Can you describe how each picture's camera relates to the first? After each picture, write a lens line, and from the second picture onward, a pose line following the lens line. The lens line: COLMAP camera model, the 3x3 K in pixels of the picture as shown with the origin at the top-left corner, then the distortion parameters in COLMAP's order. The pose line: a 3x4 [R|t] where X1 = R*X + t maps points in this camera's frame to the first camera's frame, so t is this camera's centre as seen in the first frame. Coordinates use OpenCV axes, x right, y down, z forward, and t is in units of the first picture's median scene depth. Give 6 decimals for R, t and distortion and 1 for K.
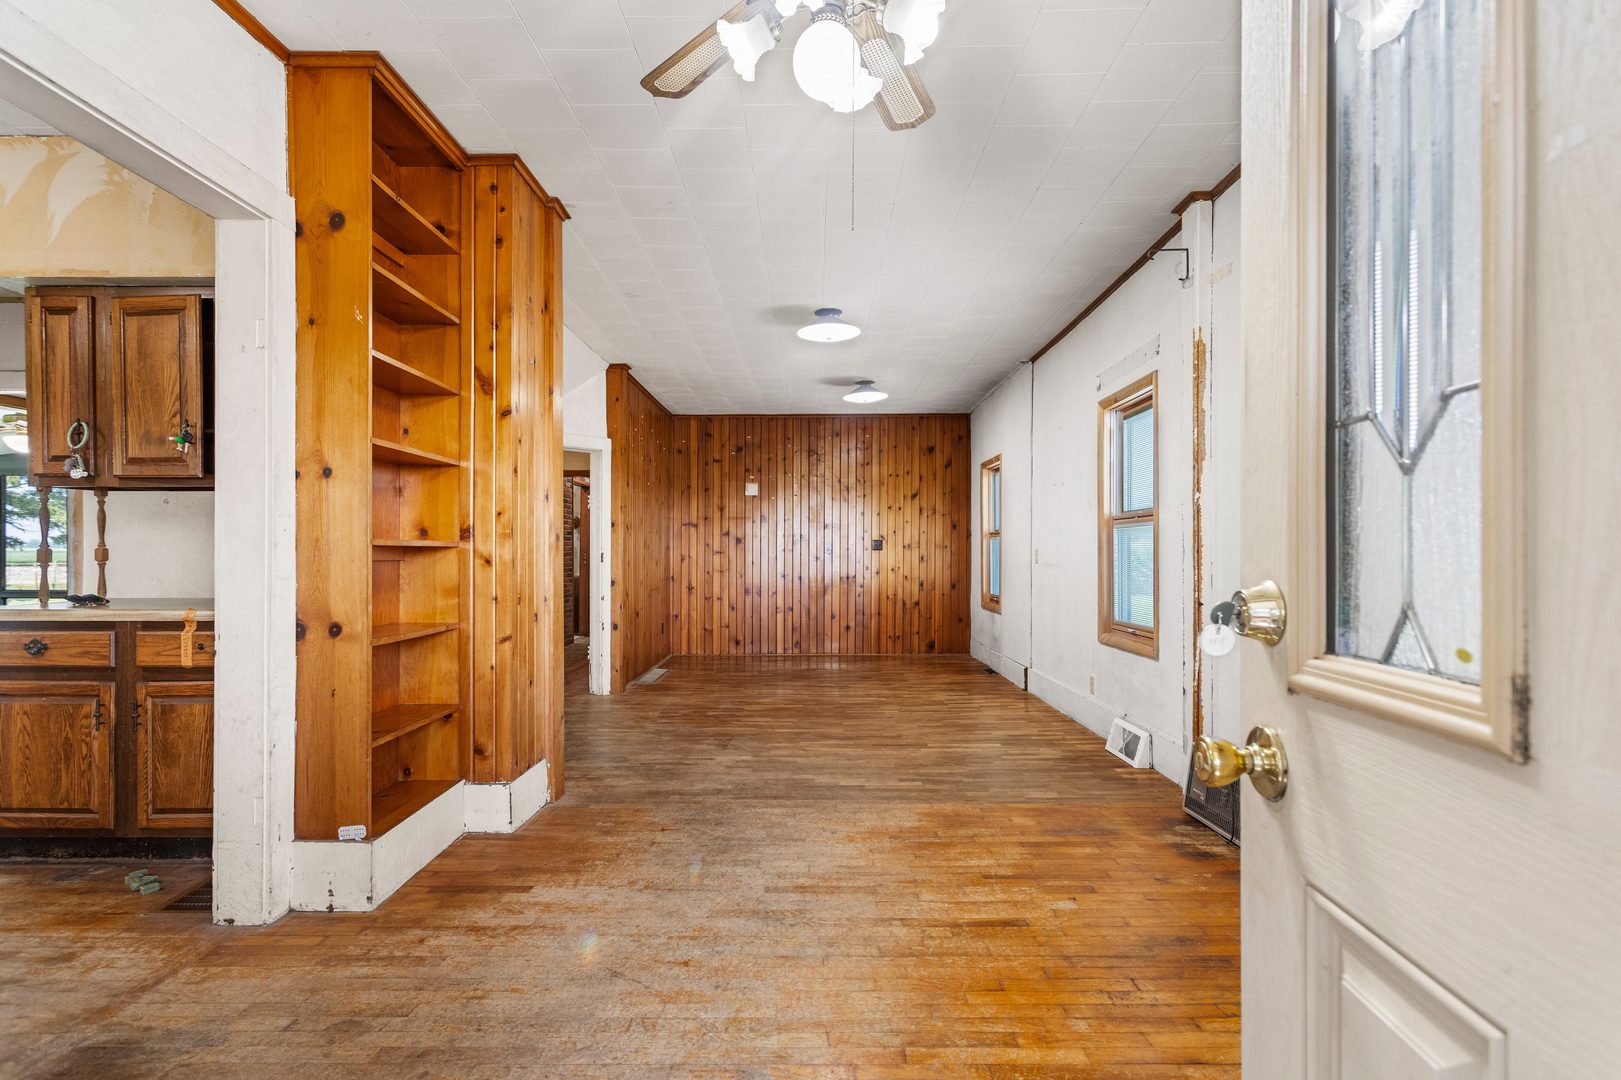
lens RADIAL K [[783.6, 0, 807.6], [0, 783.6, 552.0], [0, 0, 1]] dist [0.002933, 0.000570]
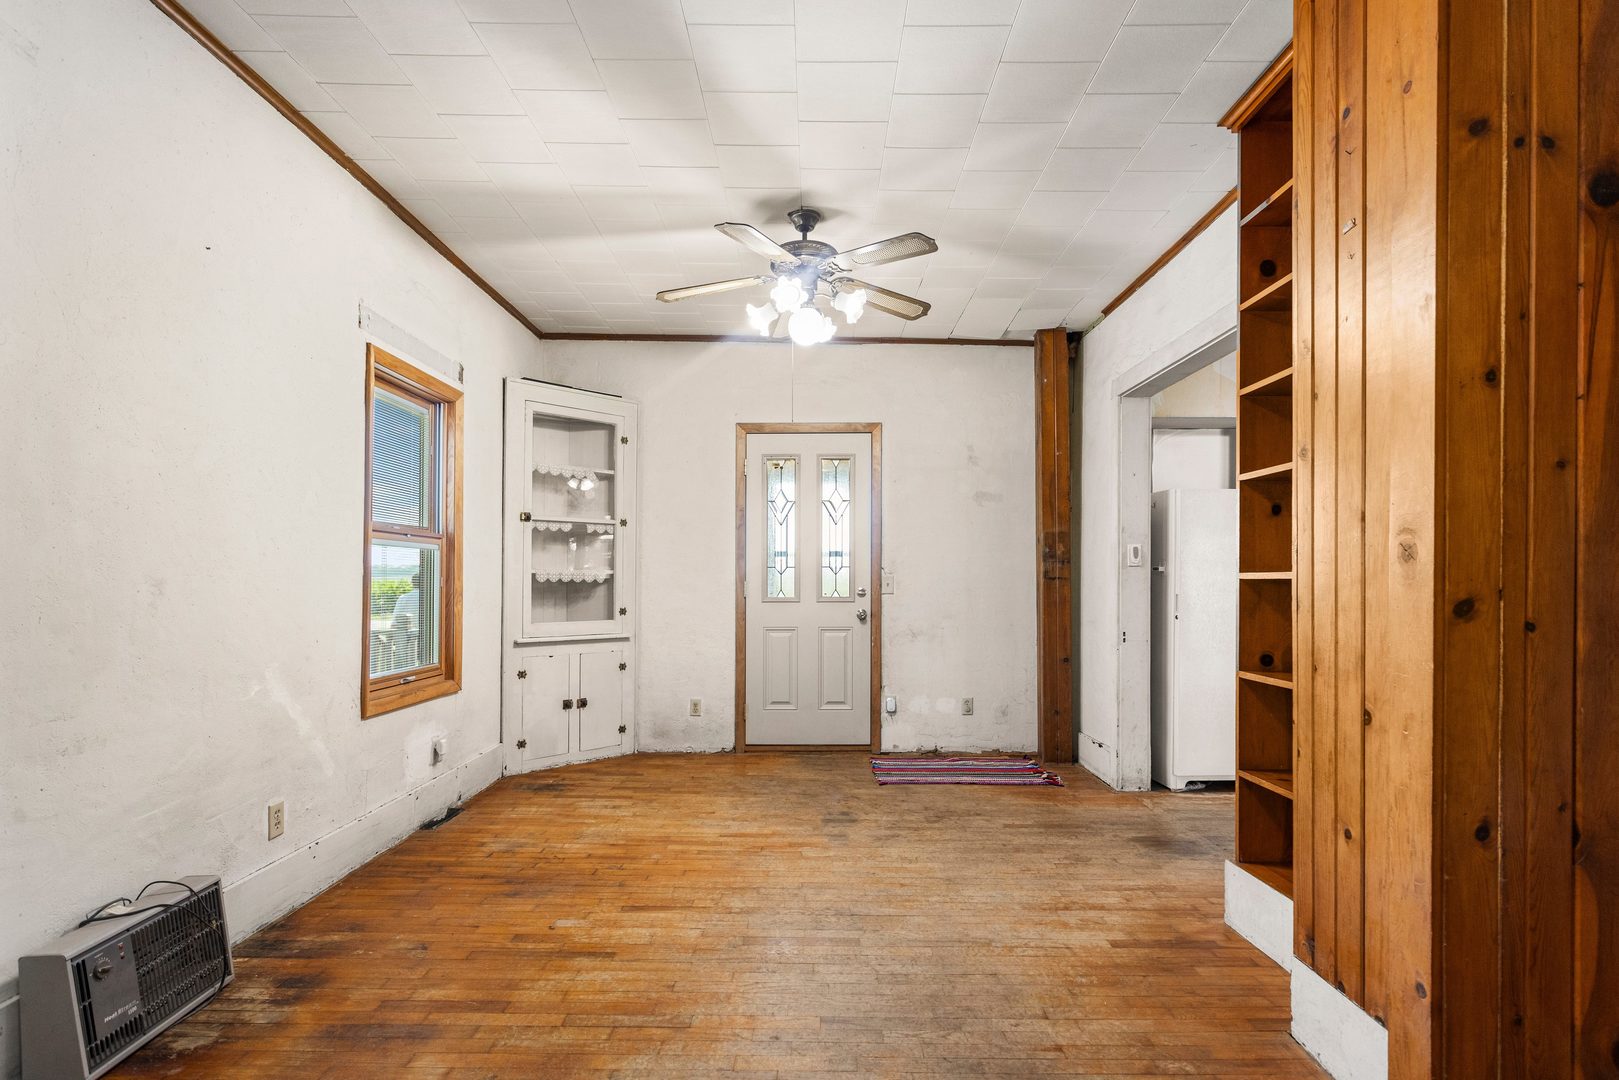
lens RADIAL K [[788.3, 0, 806.7], [0, 788.3, 578.8], [0, 0, 1]] dist [0.002494, 0.000484]
pose [[-0.999997, -0.002189, -0.001163, 0.004856], [-0.002181, 0.999974, -0.006839, 0.000014], [0.001178, -0.006837, -0.999976, 0.785037]]
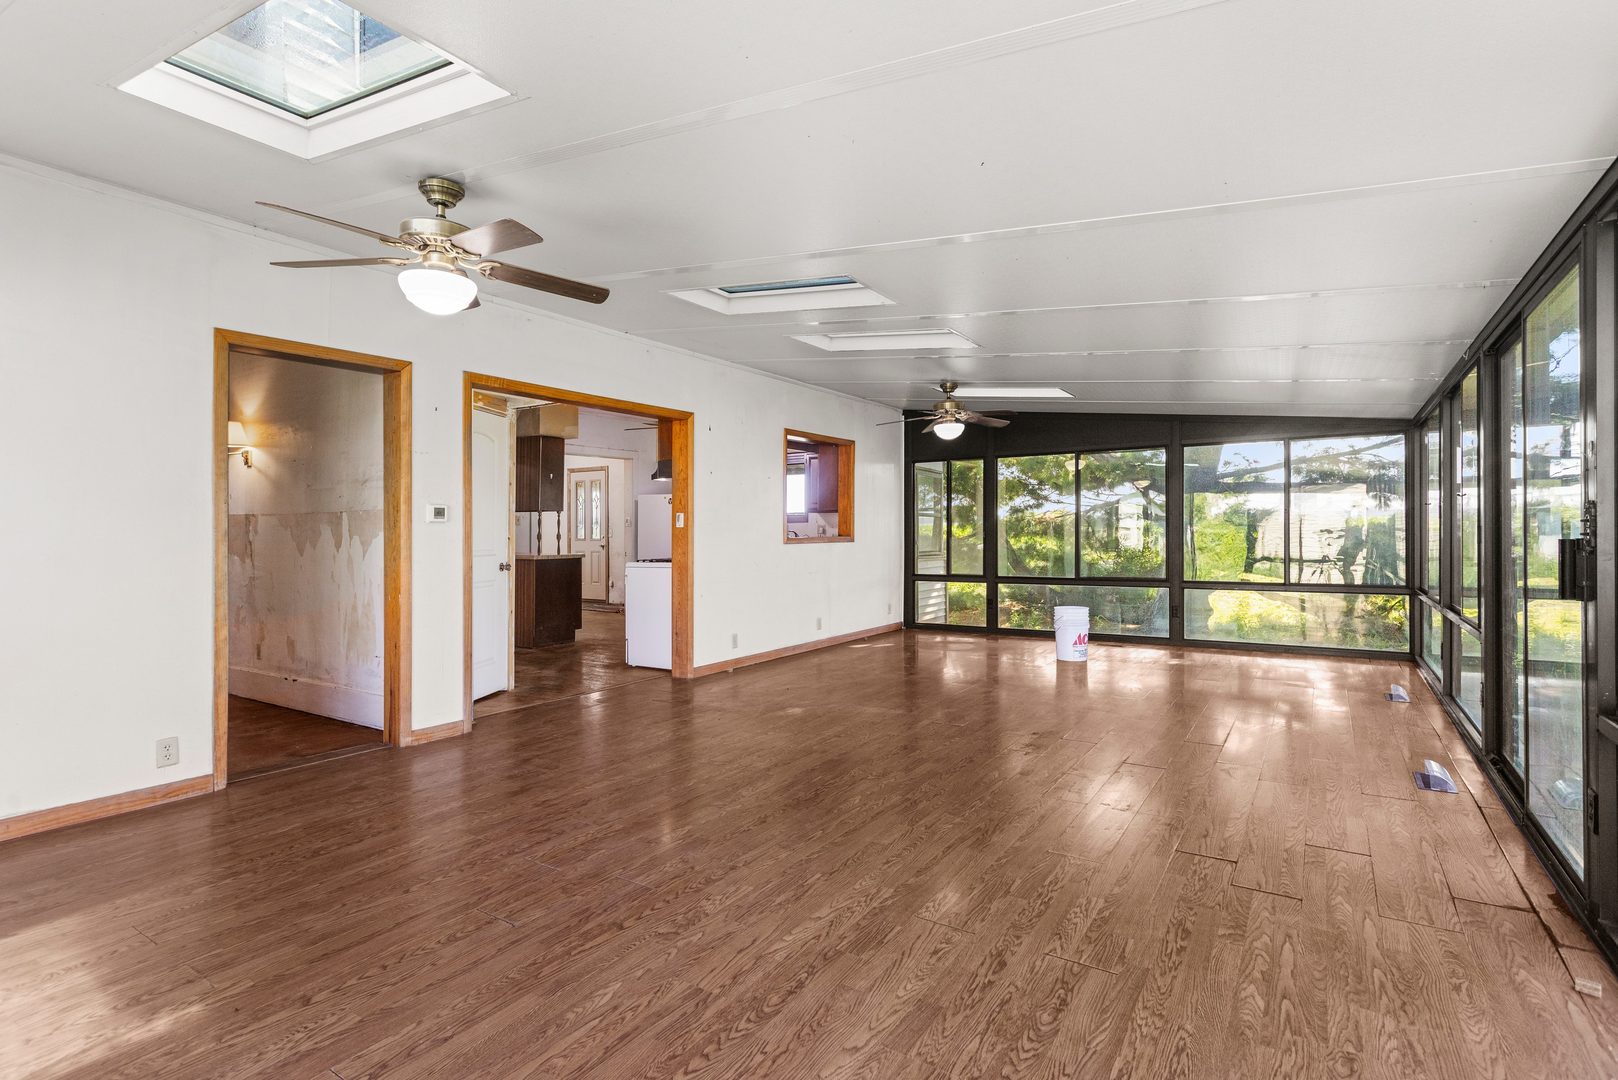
lens RADIAL K [[791.2, 0, 813.5], [0, 791.2, 568.8], [0, 0, 1]] dist [0.001269, 0.000424]
pose [[-0.845545, -0.035311, 0.532736, -1.497157], [-0.012401, 0.998840, 0.046524, -0.010759], [-0.533761, 0.032731, -0.845002, 1.340211]]
